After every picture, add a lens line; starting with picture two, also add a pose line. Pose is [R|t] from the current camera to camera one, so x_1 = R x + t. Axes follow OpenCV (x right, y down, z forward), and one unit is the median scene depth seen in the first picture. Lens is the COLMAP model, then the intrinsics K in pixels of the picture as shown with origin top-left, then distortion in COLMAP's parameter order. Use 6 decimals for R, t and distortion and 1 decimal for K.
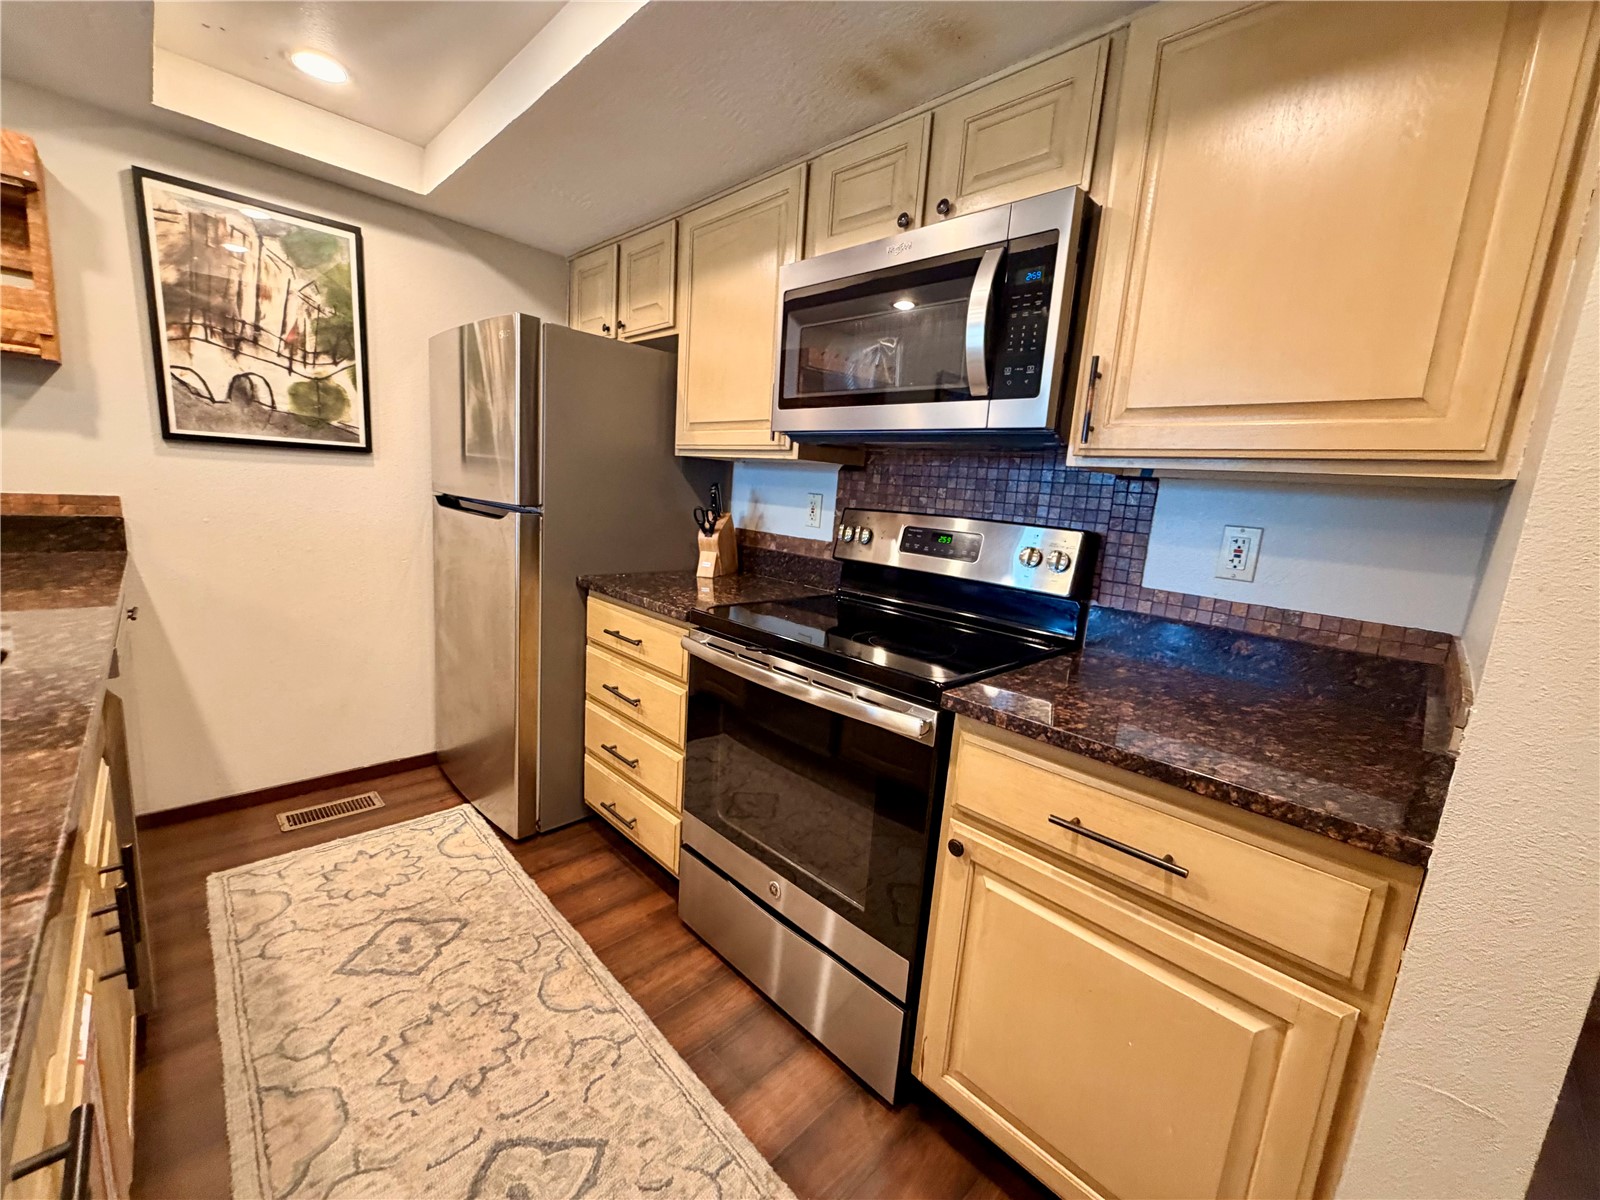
lens RADIAL K [[636.4, 0, 795.2], [0, 636.4, 600.0], [0, 0, 1]] dist [-0.001567, 0.000237]
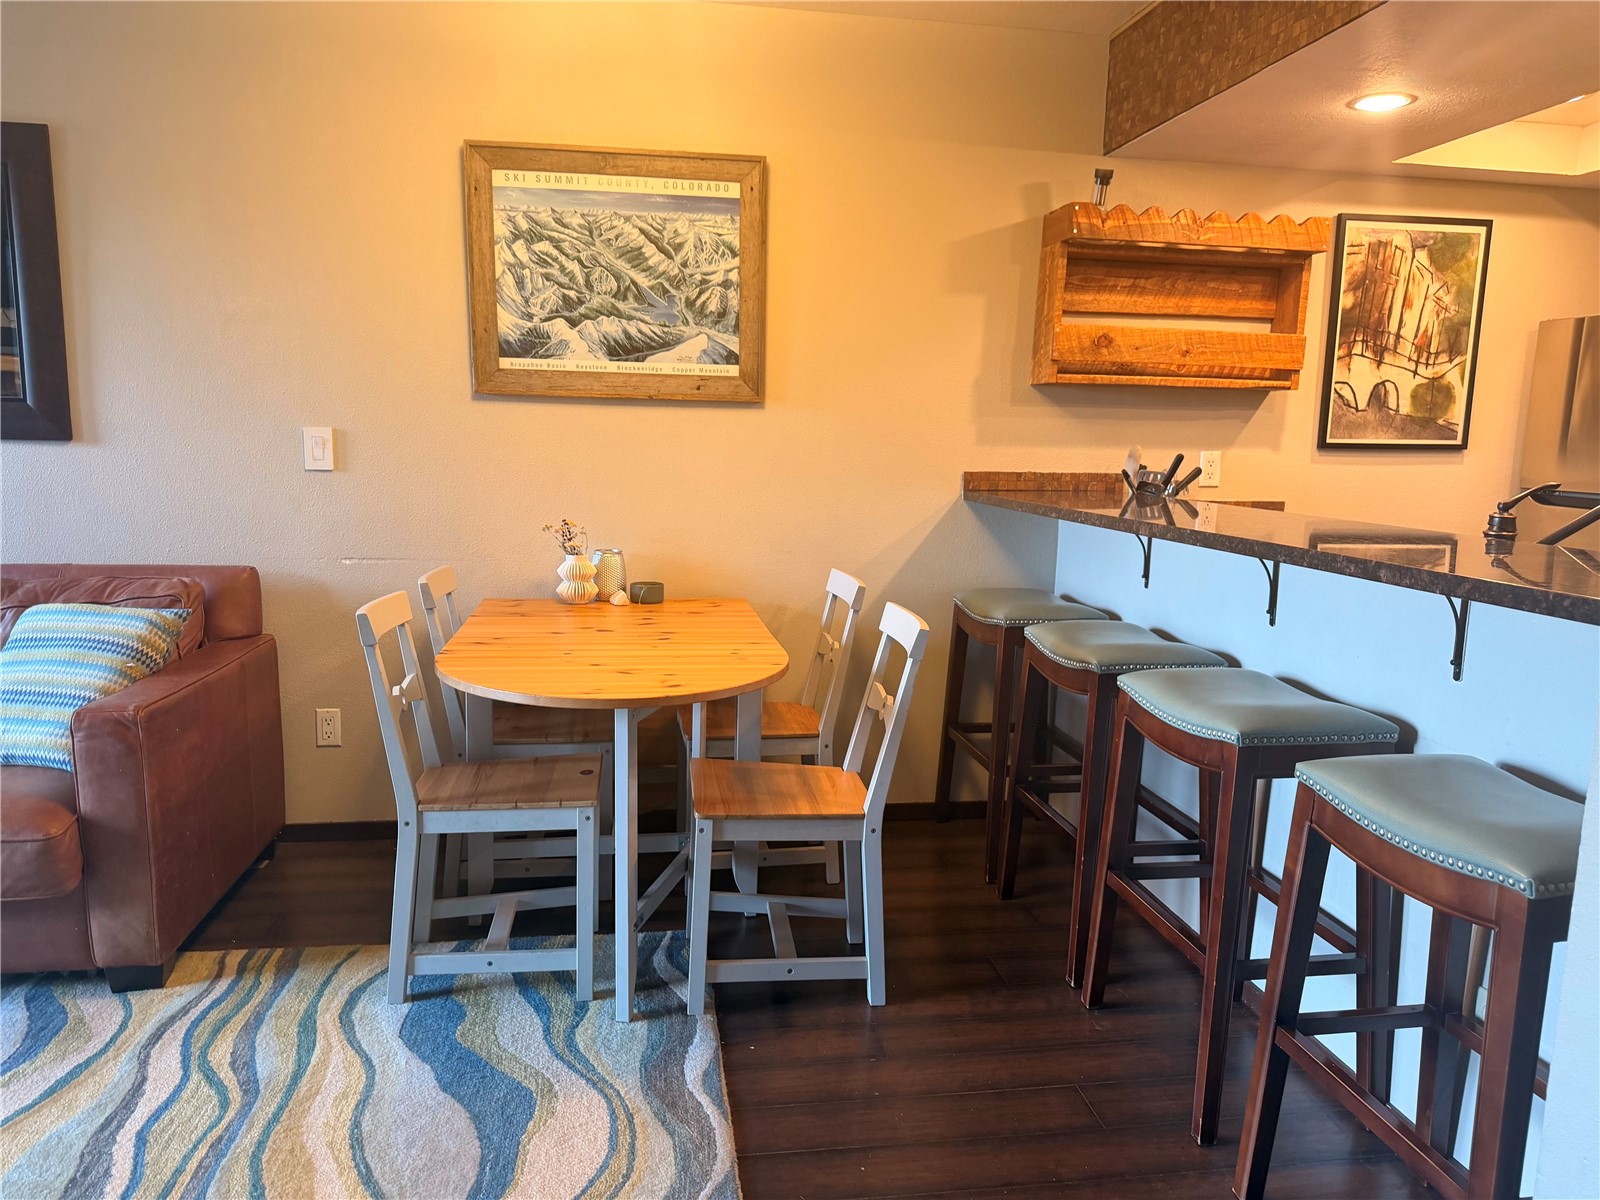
lens RADIAL K [[1125.2, 0, 808.0], [0, 1125.2, 616.4], [0, 0, 1]] dist [0.072440, -0.116255]
pose [[0.815471, 0.038231, -0.577534, -0.612171], [-0.063305, 0.997721, -0.023341, 0.145643], [0.575325, 0.055595, 0.816033, -1.164011]]
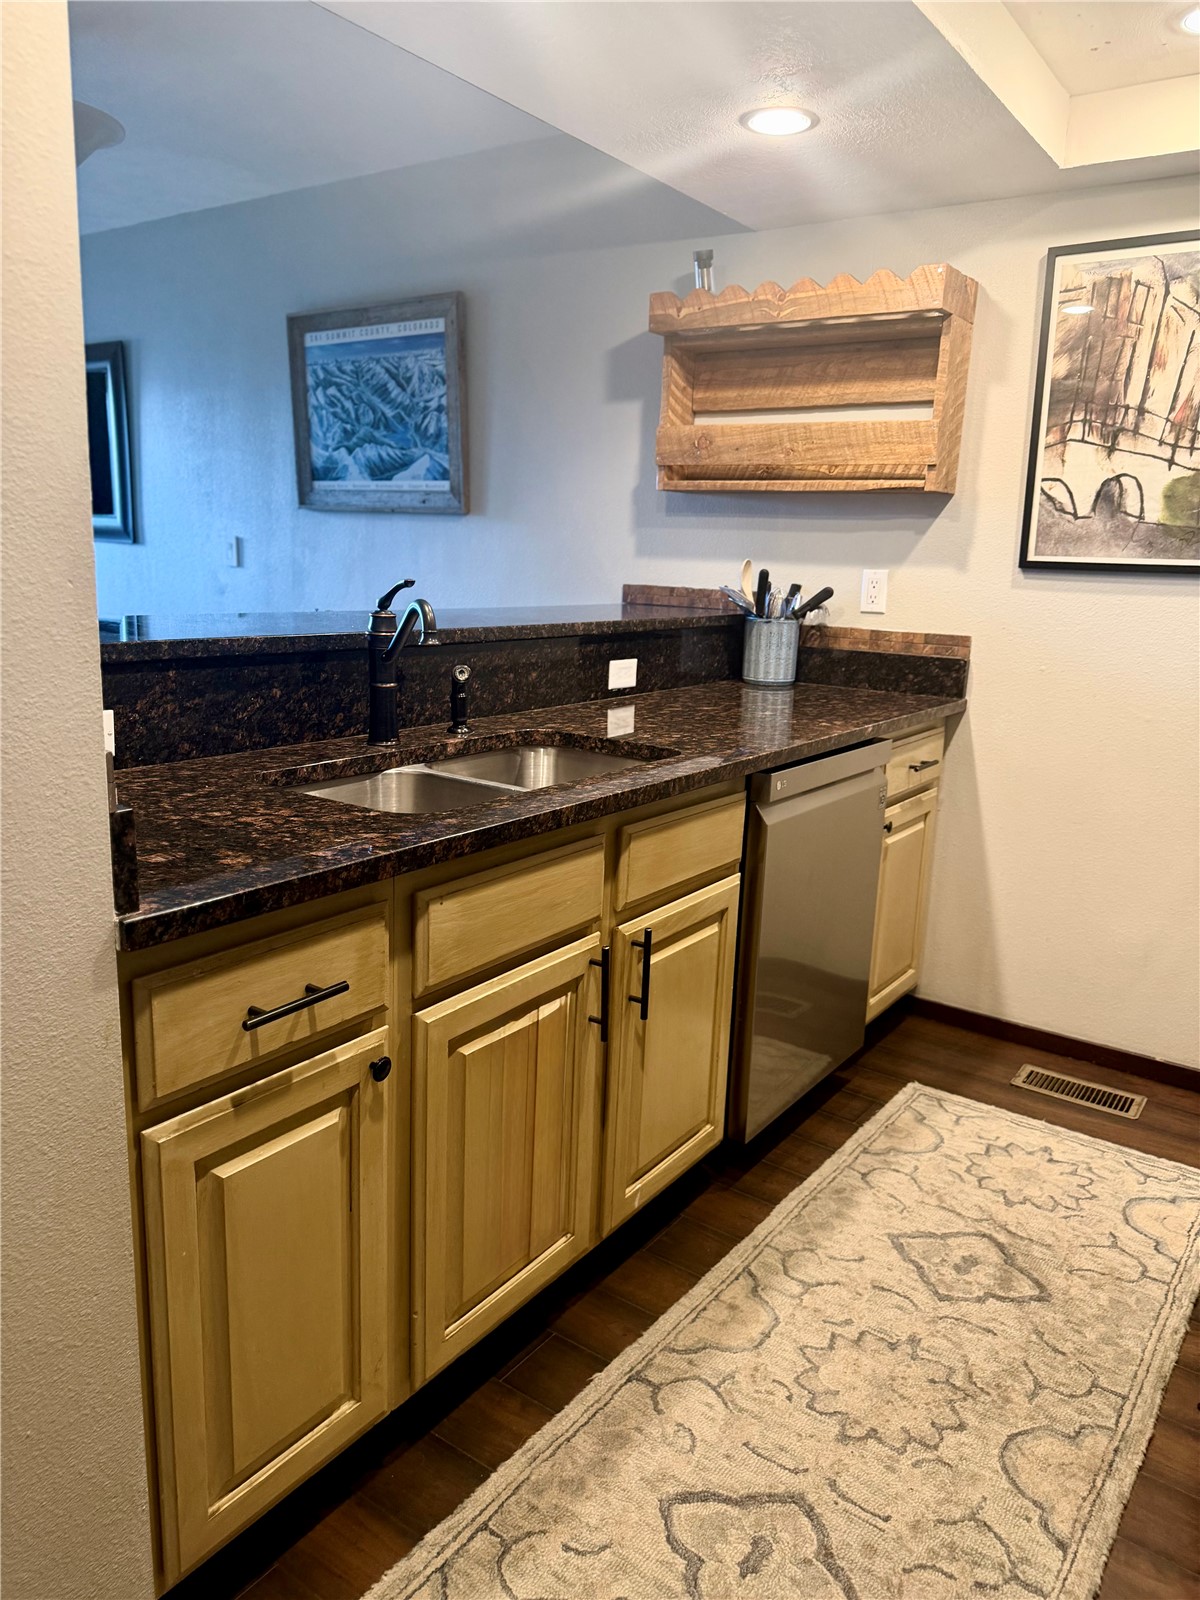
lens RADIAL K [[1145.8, 0, 612.0], [0, 1145.8, 794.9], [0, 0, 1]] dist [0.008260, -0.009510]
pose [[0.182622, 0.144534, -0.972501, 0.436011], [-0.193399, 0.975091, 0.108601, -0.026956], [0.963974, 0.168248, 0.206026, 0.244401]]
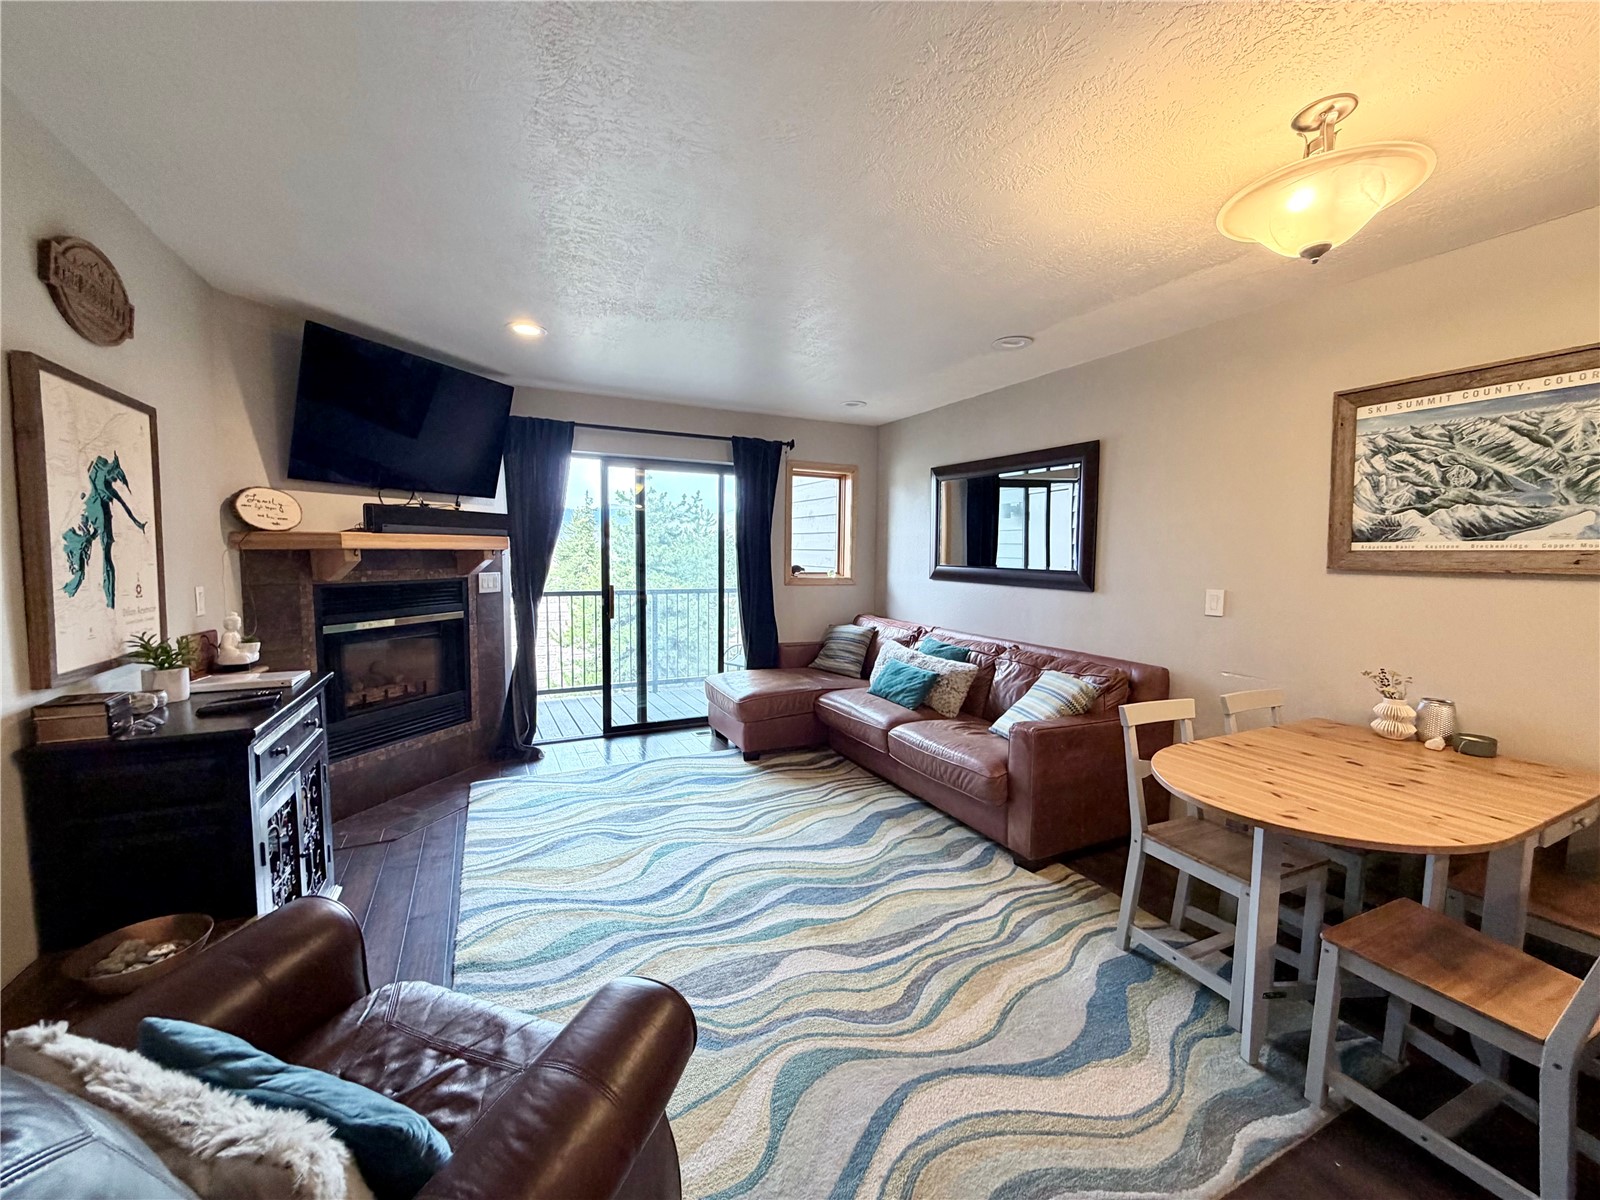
lens RADIAL K [[636.4, 0, 795.2], [0, 636.4, 600.0], [0, 0, 1]] dist [-0.001567, 0.000237]
pose [[-0.312060, -0.001530, -0.950061, -0.404513], [-0.194855, 0.978843, 0.062426, -0.011996], [0.929866, 0.204605, -0.305756, -0.654123]]
